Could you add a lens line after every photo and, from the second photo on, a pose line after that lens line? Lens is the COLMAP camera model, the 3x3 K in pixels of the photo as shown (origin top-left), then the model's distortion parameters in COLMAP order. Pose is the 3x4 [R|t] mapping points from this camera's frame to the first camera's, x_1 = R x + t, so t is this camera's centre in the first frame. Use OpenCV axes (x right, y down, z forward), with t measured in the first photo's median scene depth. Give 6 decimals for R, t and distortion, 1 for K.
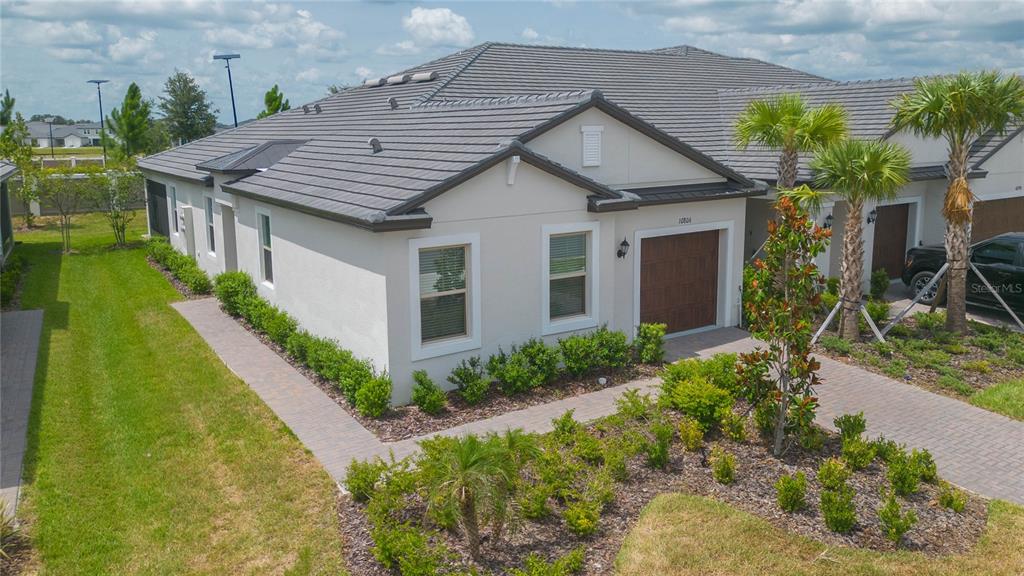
lens RADIAL K [[761.2, 0, 511.5], [0, 761.2, 282.1], [0, 0, 1]] dist [0.004216, 0.003345]
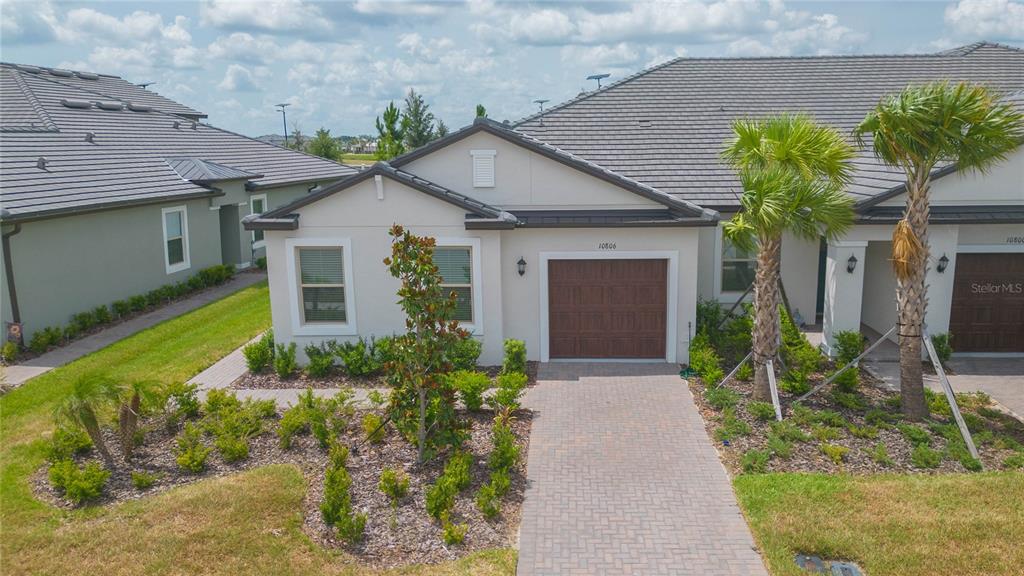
lens RADIAL K [[759.5, 0, 514.1], [0, 759.5, 291.9], [0, 0, 1]] dist [0.020652, -0.007535]
pose [[0.809890, 0.116397, -0.574917, 0.778226], [-0.116233, 0.992525, 0.037206, -0.050336], [0.574950, 0.036691, 0.817366, 0.155372]]
